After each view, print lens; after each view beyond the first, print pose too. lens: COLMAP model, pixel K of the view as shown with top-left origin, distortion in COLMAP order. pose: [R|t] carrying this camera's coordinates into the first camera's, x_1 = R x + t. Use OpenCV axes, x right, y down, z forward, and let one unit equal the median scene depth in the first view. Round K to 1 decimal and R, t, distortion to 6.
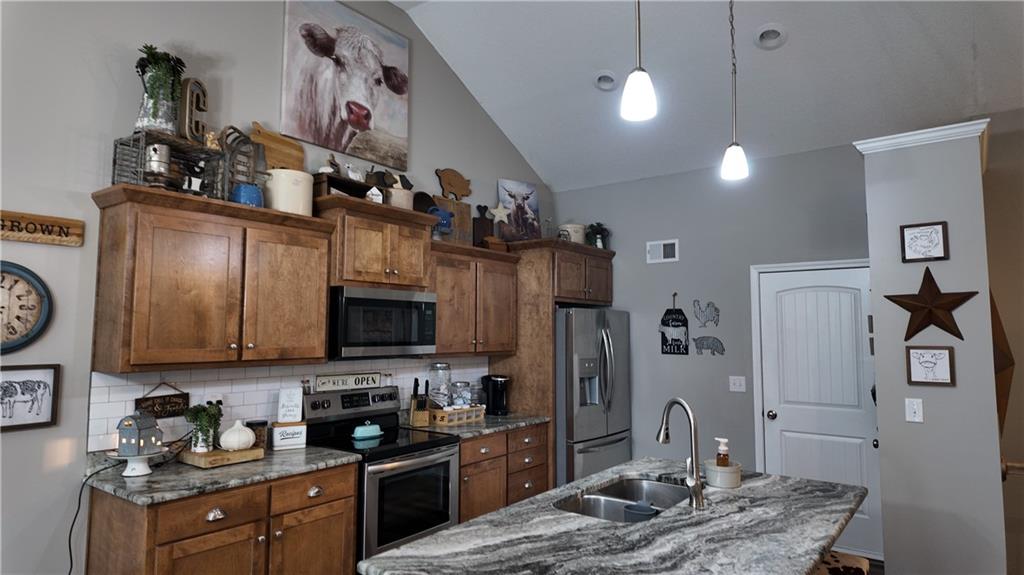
lens RADIAL K [[594.9, 0, 510.3], [0, 594.9, 290.2], [0, 0, 1]] dist [0.031444, -0.026179]
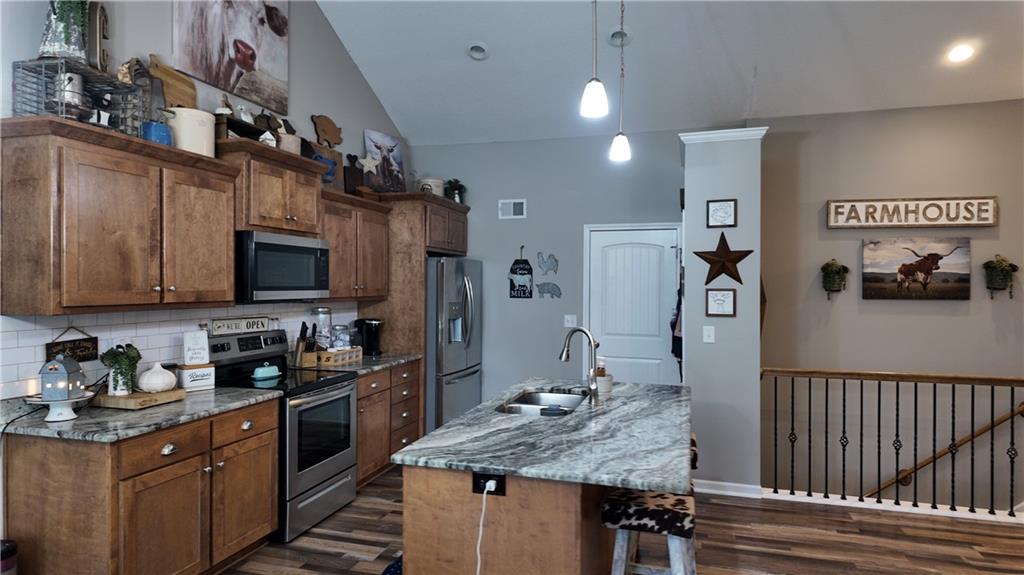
lens RADIAL K [[594.9, 0, 511.6], [0, 594.9, 288.5], [0, 0, 1]] dist [0.031444, -0.026179]
pose [[0.936777, -0.000182, 0.349927, -0.229620], [-0.028459, 0.996648, 0.076705, 0.000040], [-0.348768, -0.081814, 0.933631, -0.119466]]
